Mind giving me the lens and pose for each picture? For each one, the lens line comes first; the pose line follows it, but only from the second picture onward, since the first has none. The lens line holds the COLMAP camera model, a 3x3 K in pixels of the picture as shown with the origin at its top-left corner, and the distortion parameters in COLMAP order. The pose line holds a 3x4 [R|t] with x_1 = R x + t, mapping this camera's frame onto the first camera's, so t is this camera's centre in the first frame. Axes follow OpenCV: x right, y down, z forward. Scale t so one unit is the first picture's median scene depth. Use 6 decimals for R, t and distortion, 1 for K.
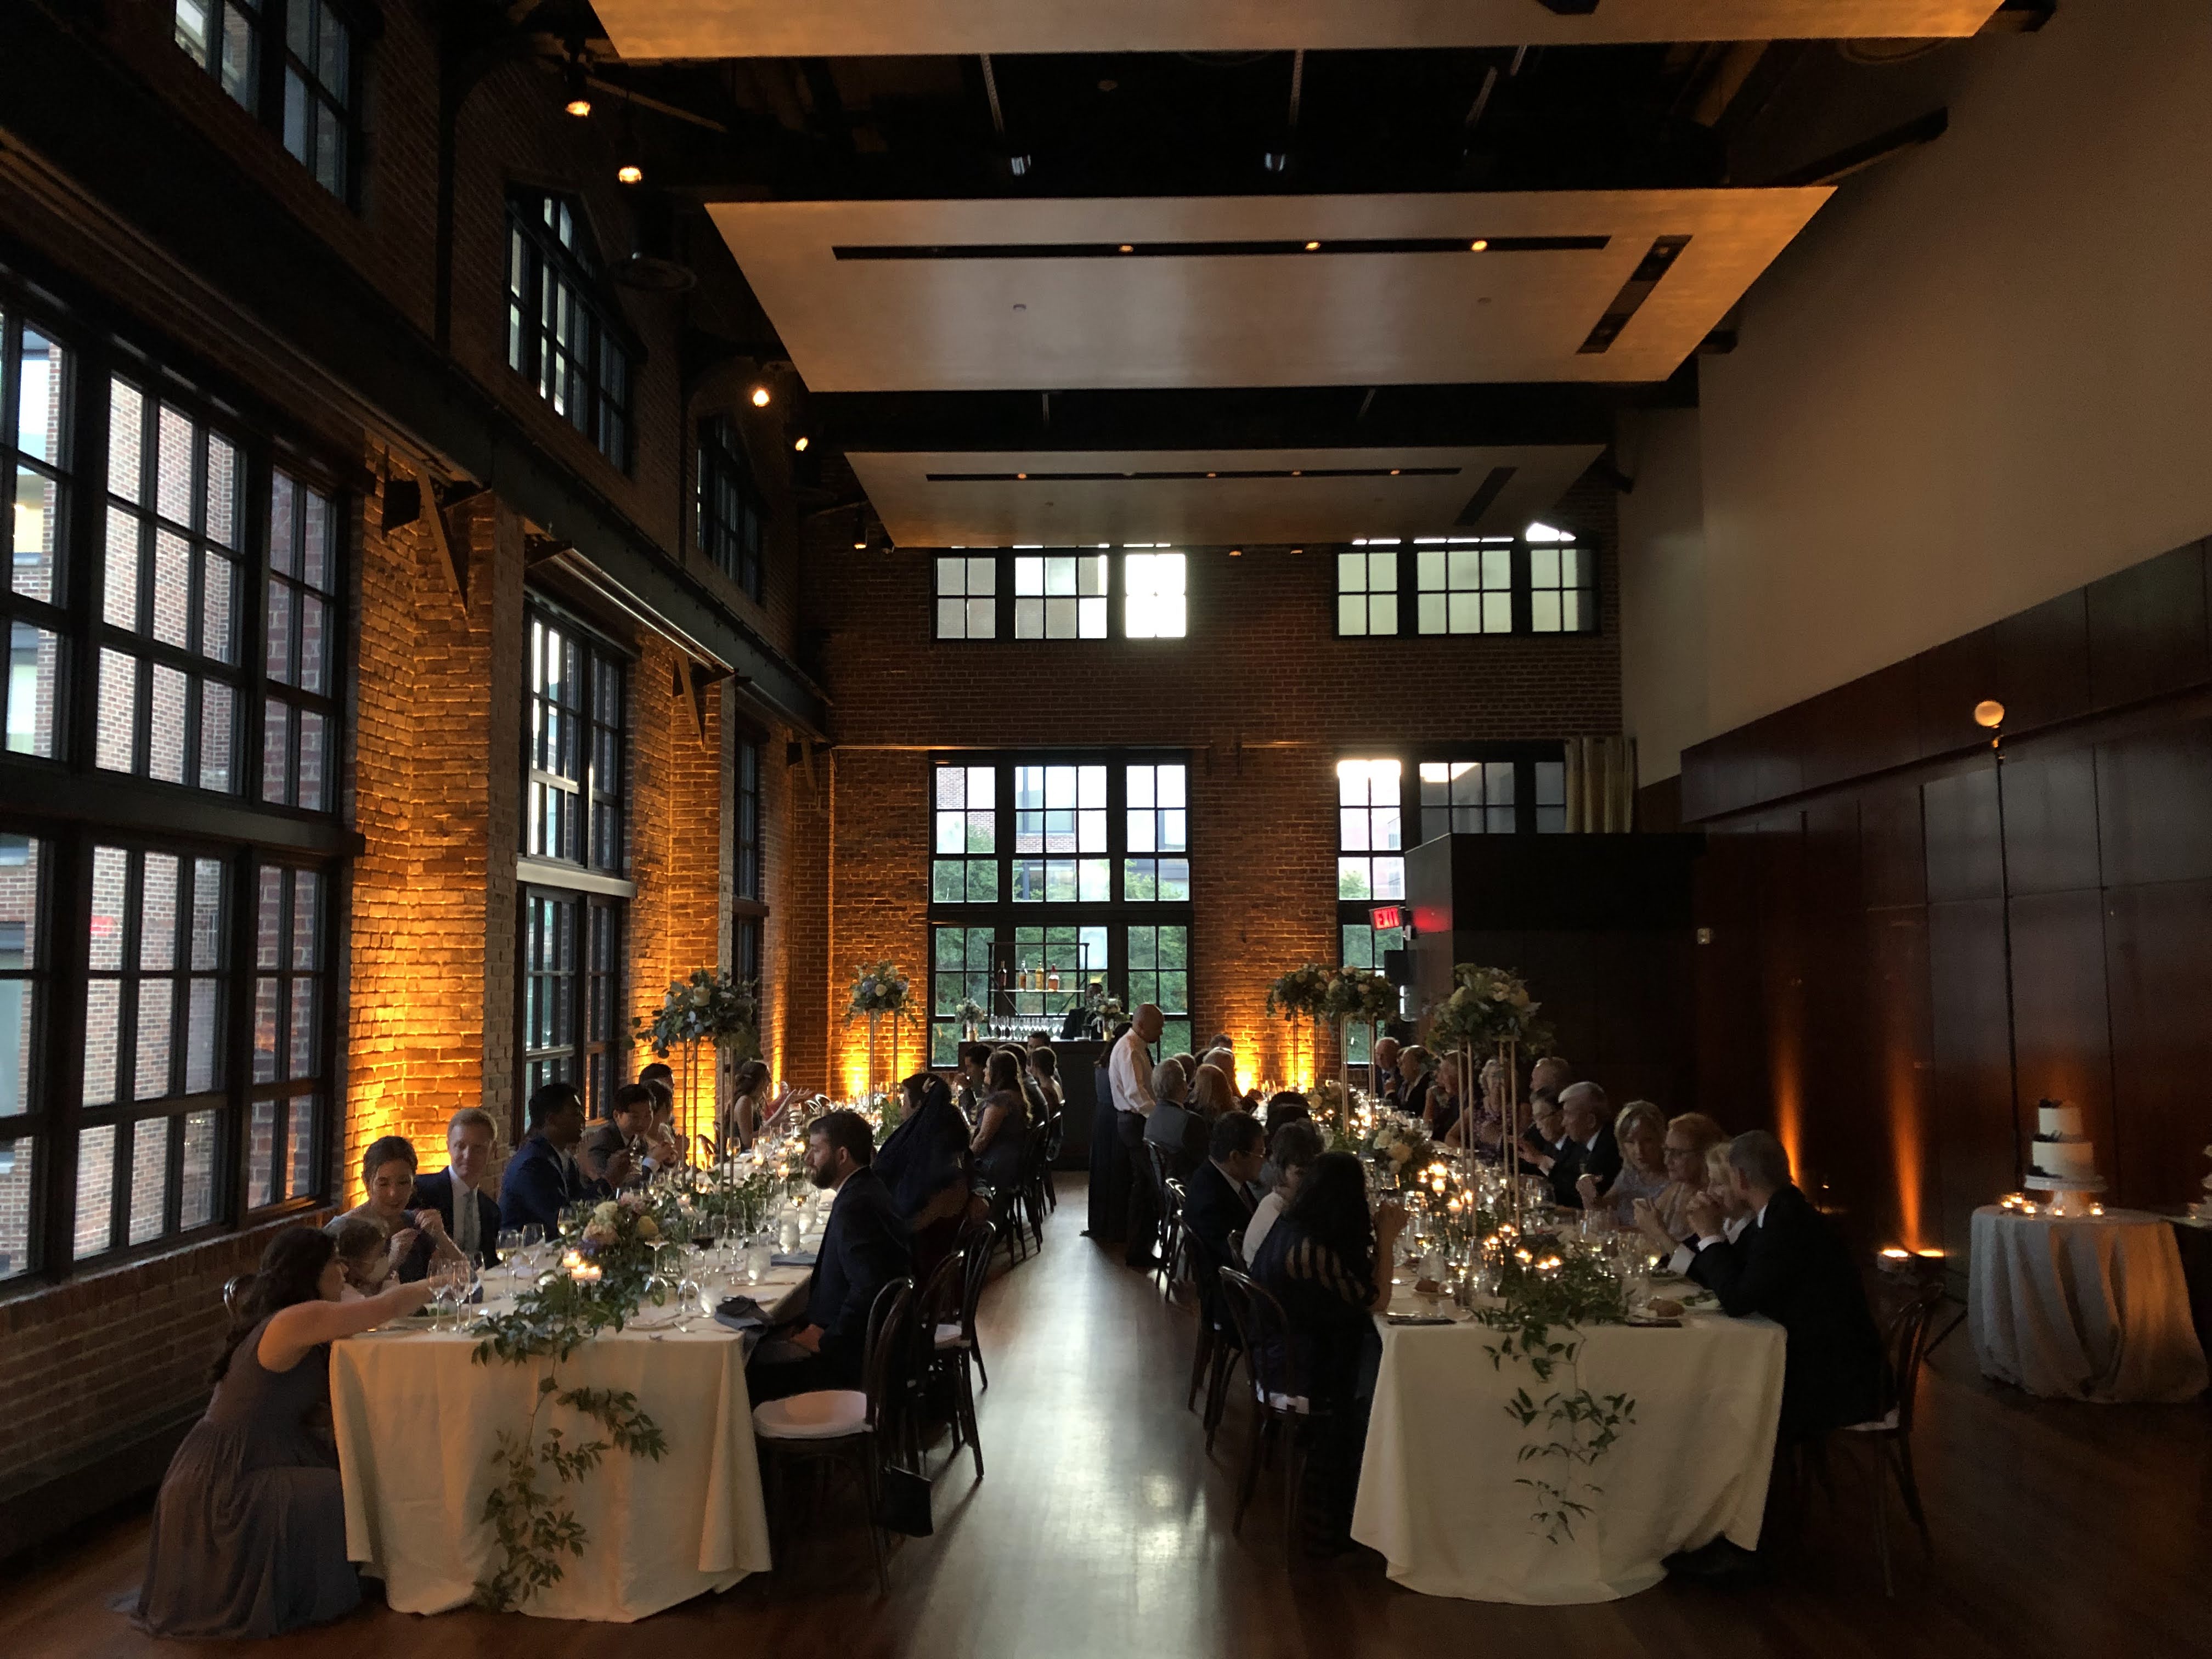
lens RADIAL K [[1826.1, 0, 1112.9], [0, 1826.1, 816.8], [0, 0, 1]] dist [0.070879, -0.073678]
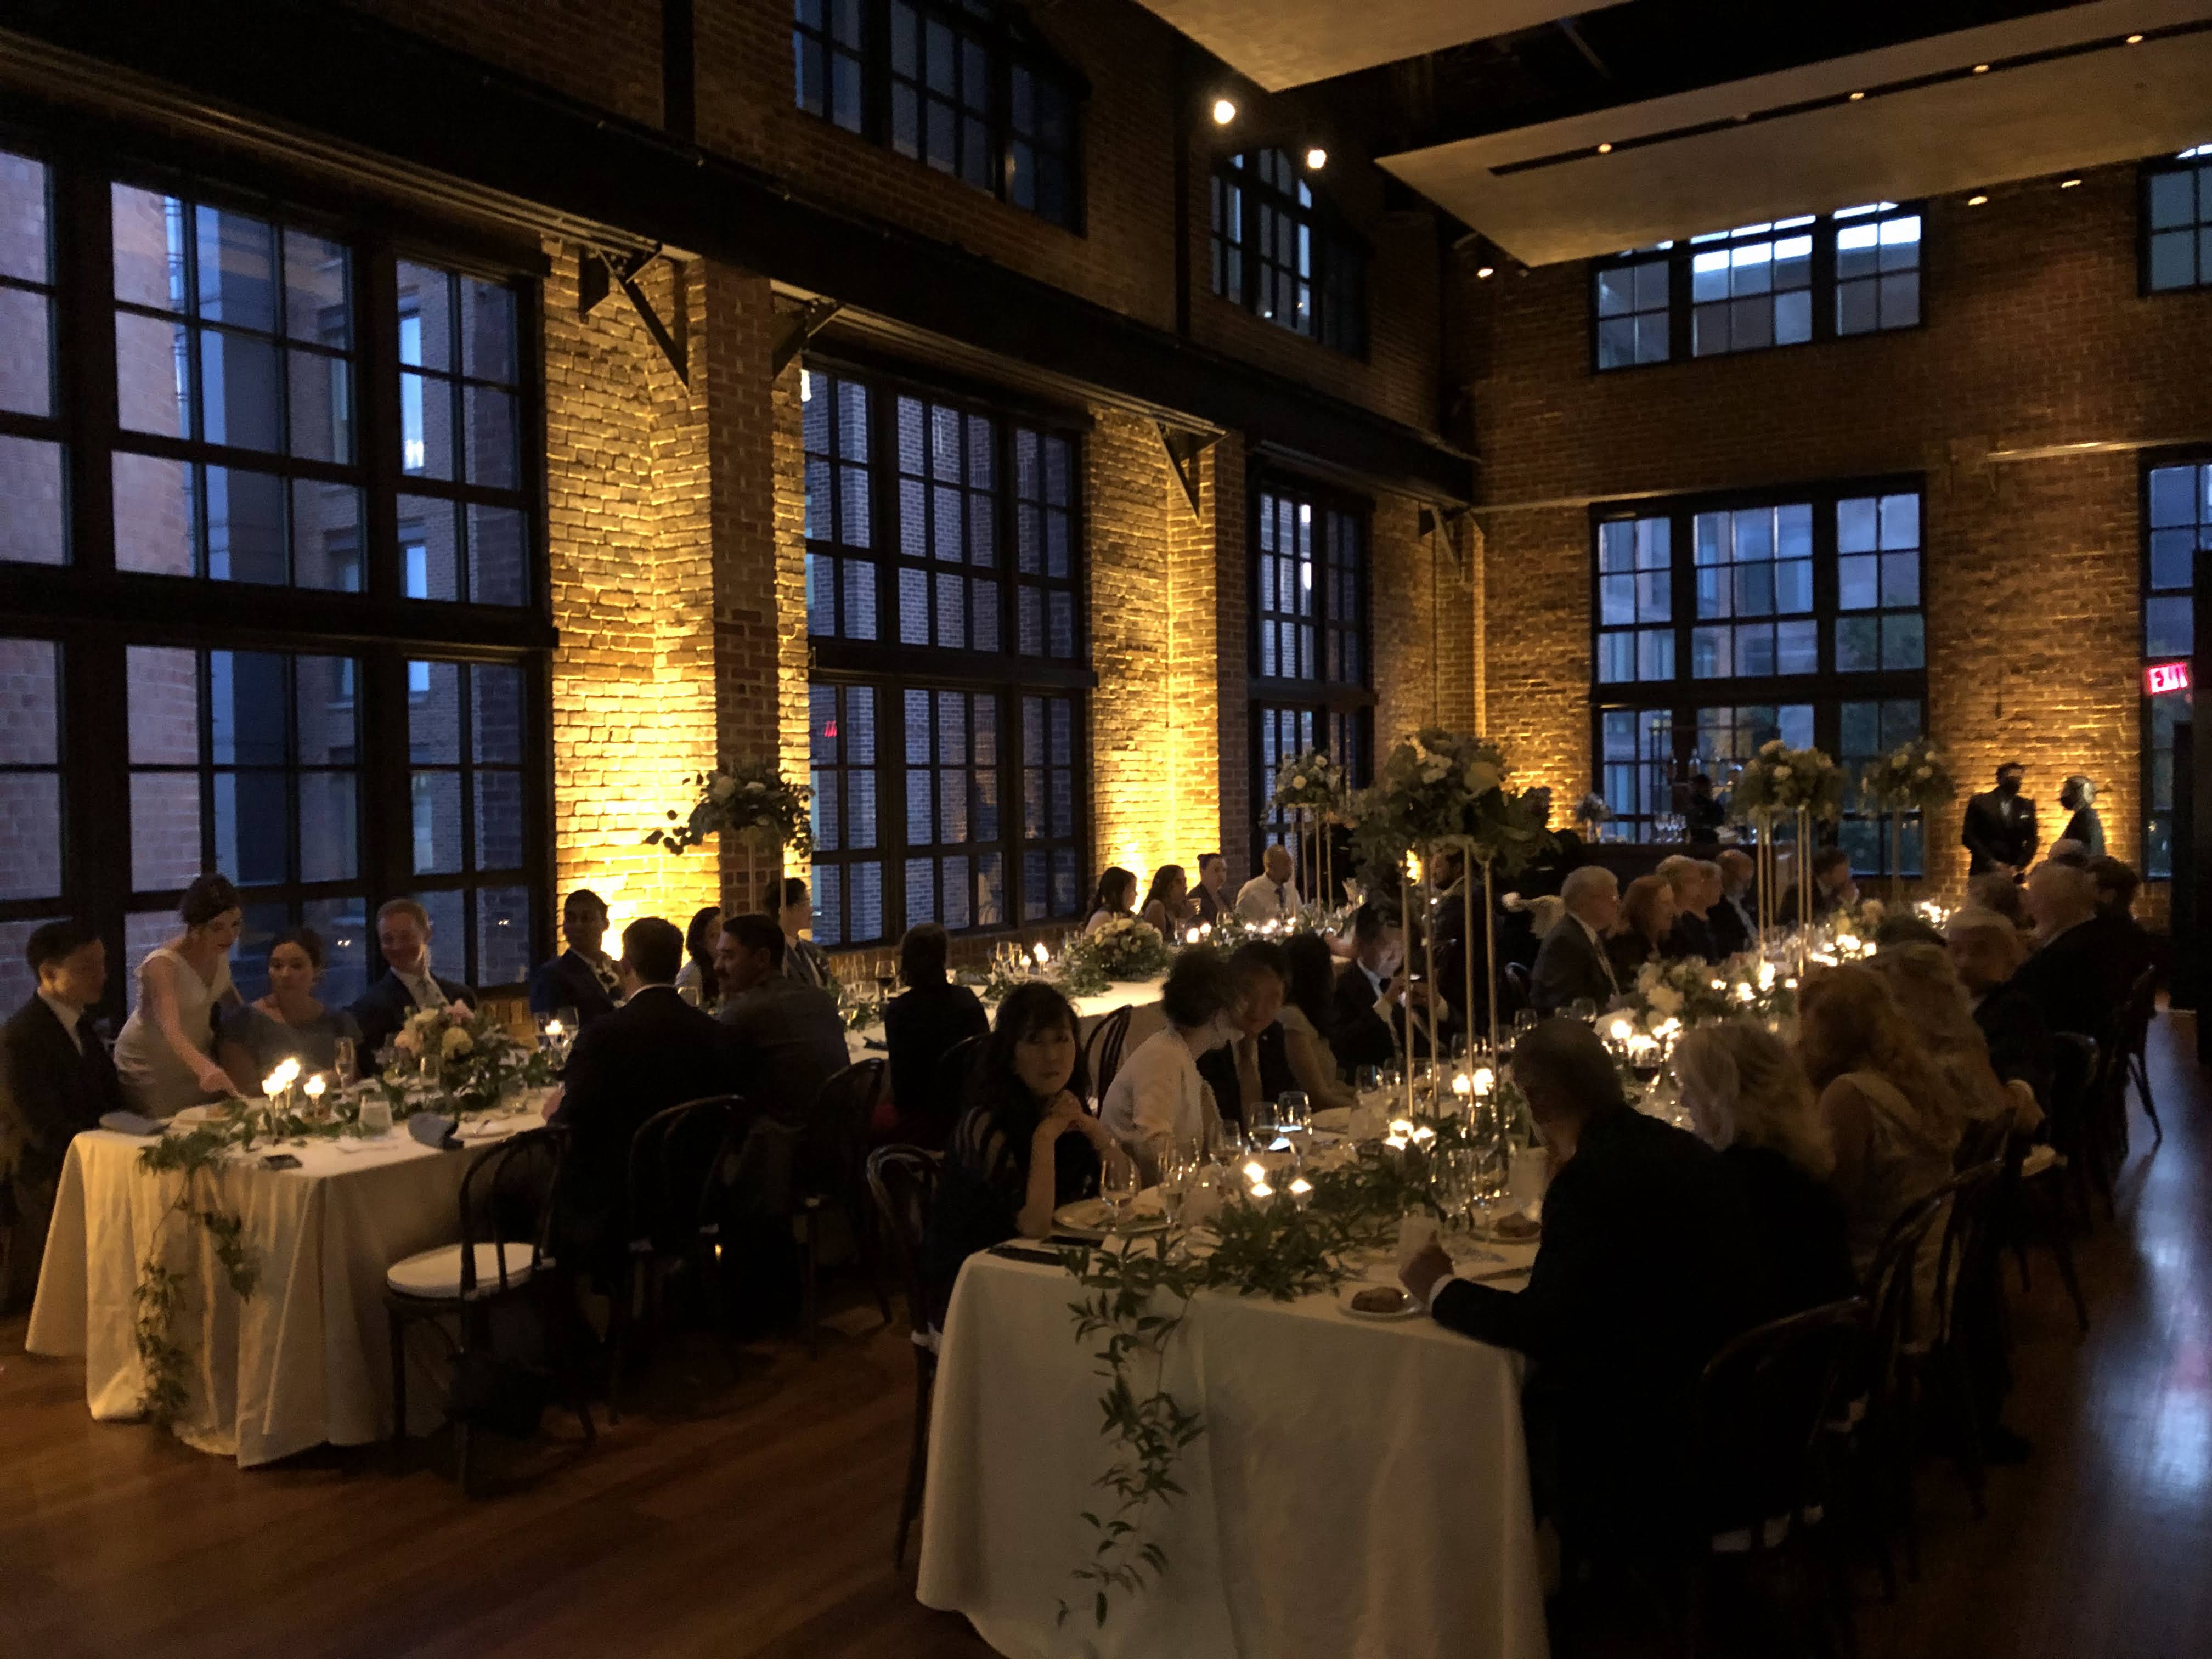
lens RADIAL K [[1826.1, 0, 1099.5], [0, 1826.1, 806.8], [0, 0, 1]] dist [0.070879, -0.073678]
pose [[0.846796, -0.002093, -0.531914, 0.285315], [0.057168, 0.994558, 0.087096, 0.028301], [0.528838, -0.104160, 0.842307, 0.242155]]
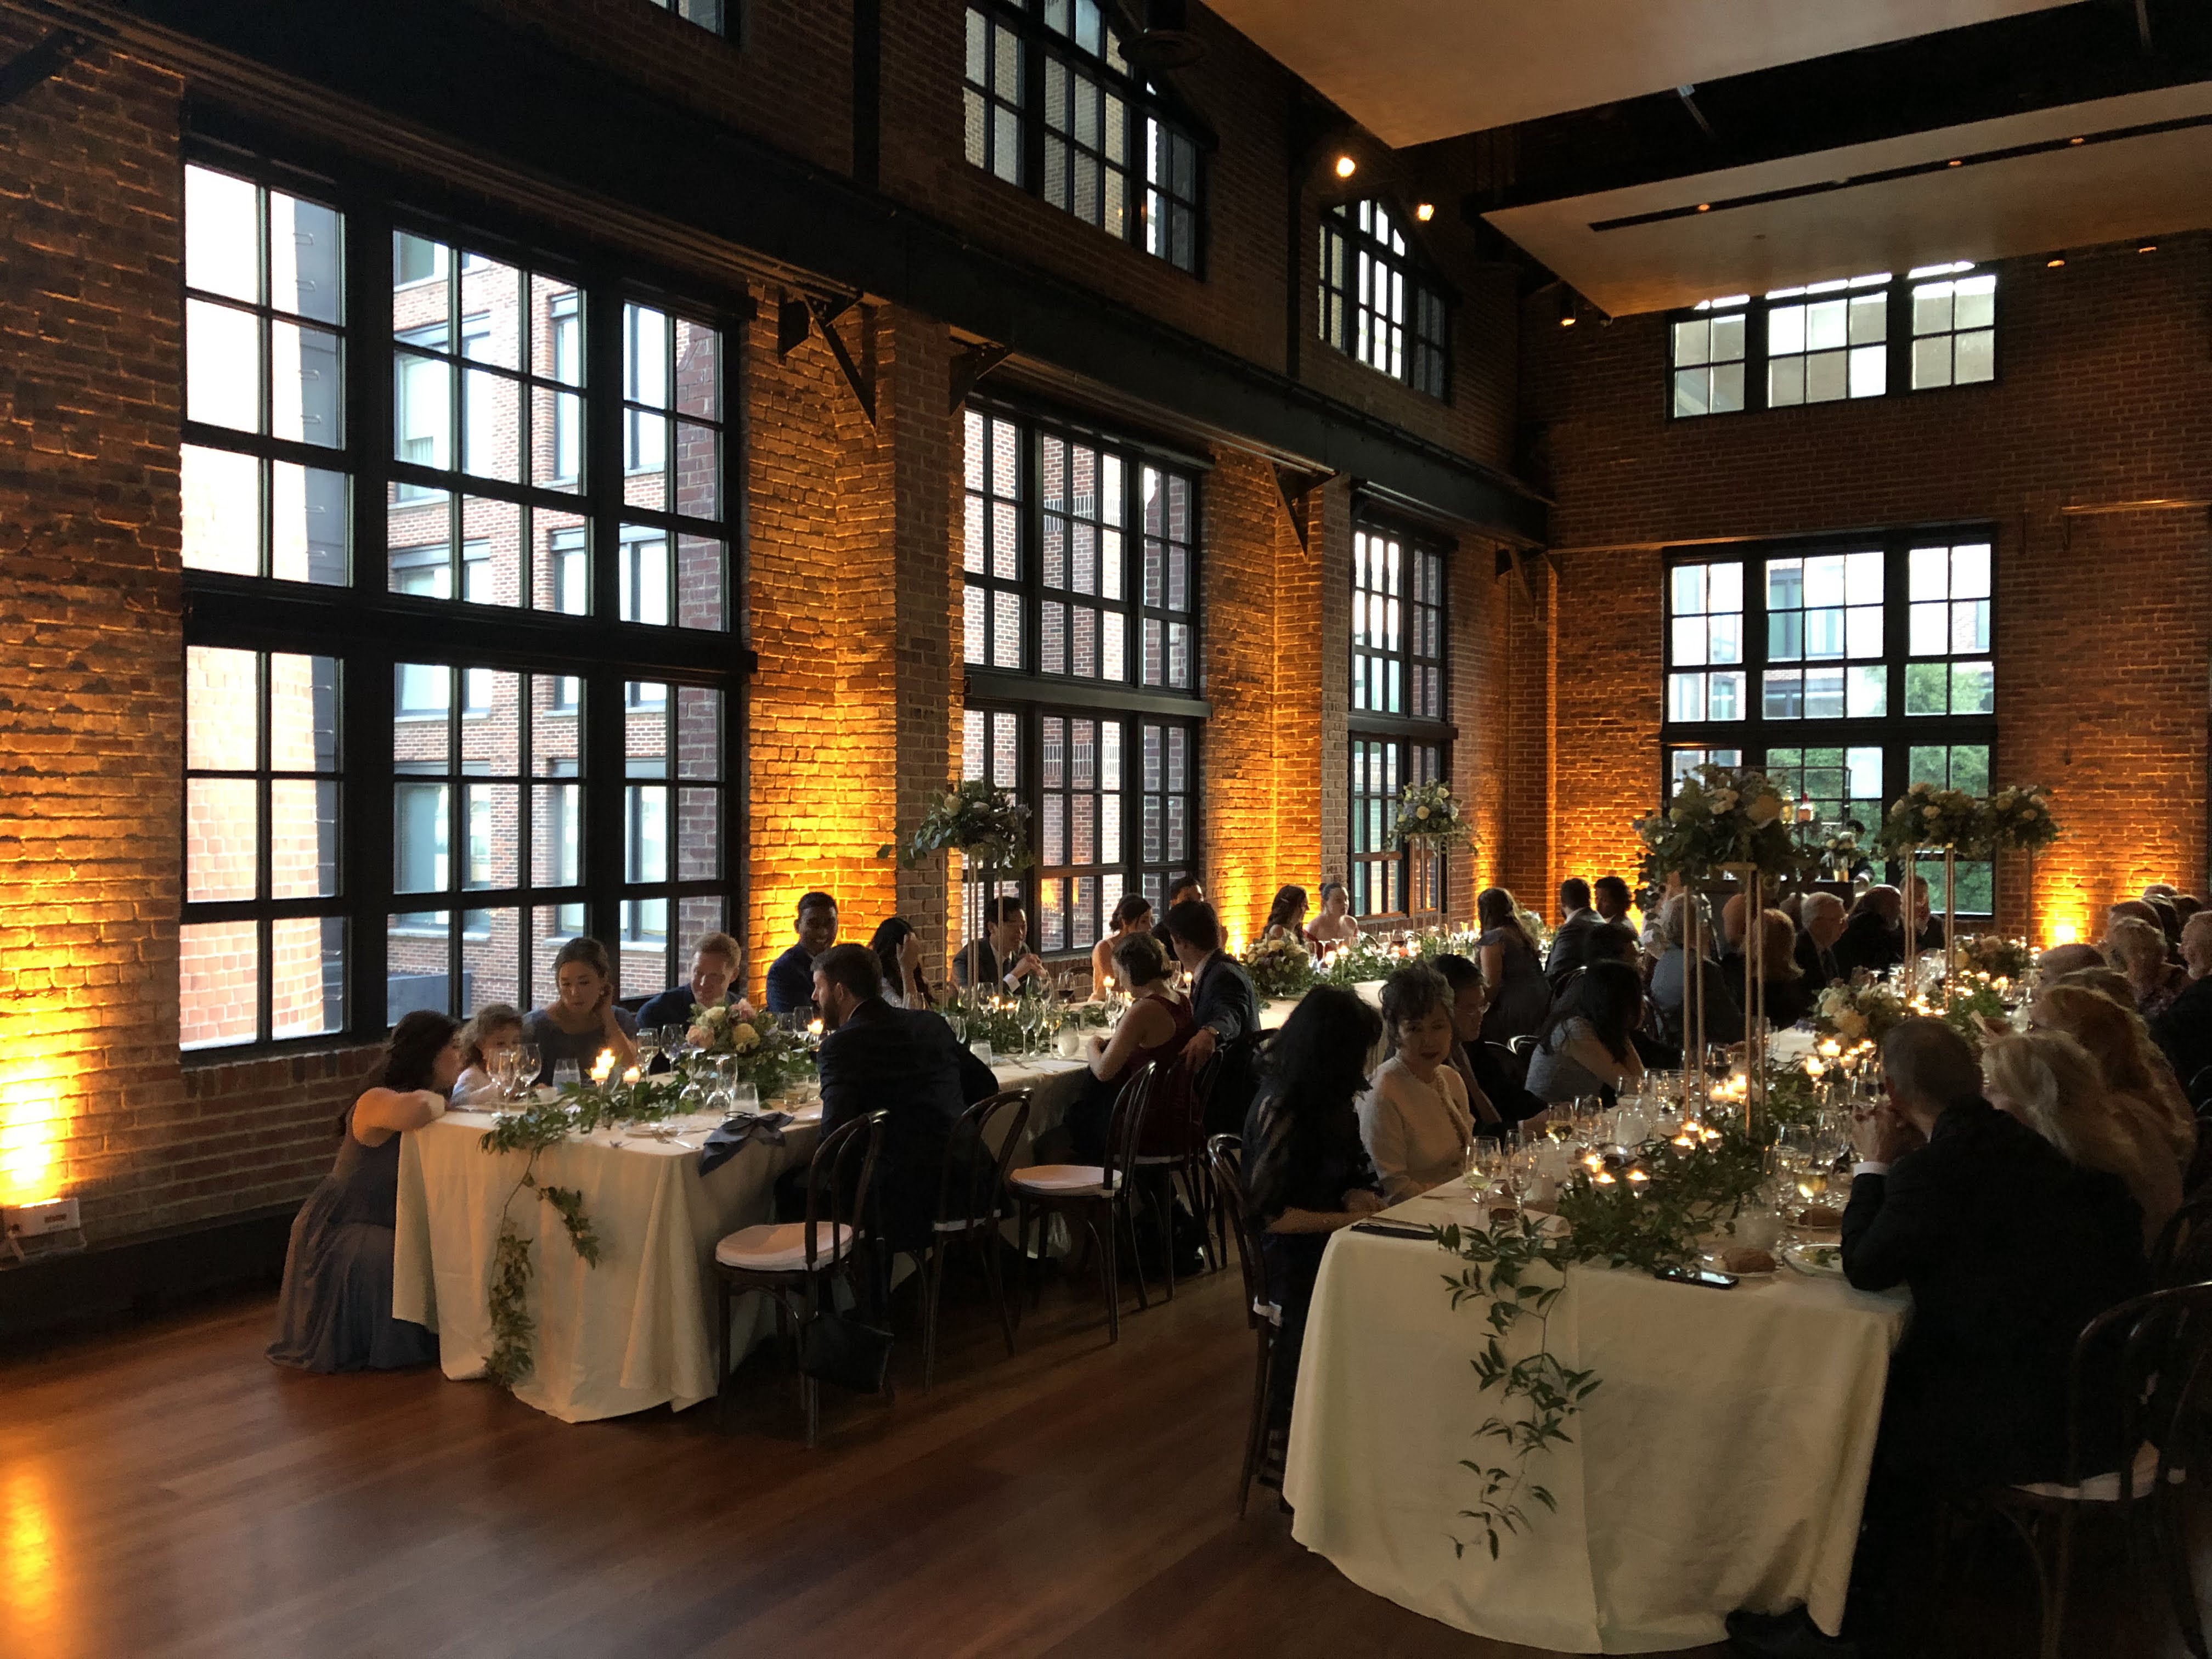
lens RADIAL K [[1826.1, 0, 1089.7], [0, 1826.1, 818.7], [0, 0, 1]] dist [0.070879, -0.073678]
pose [[0.847646, 0.009948, -0.530469, 0.238936], [0.037549, 0.996192, 0.078682, 0.022812], [0.529232, -0.086613, 0.844045, 0.166890]]
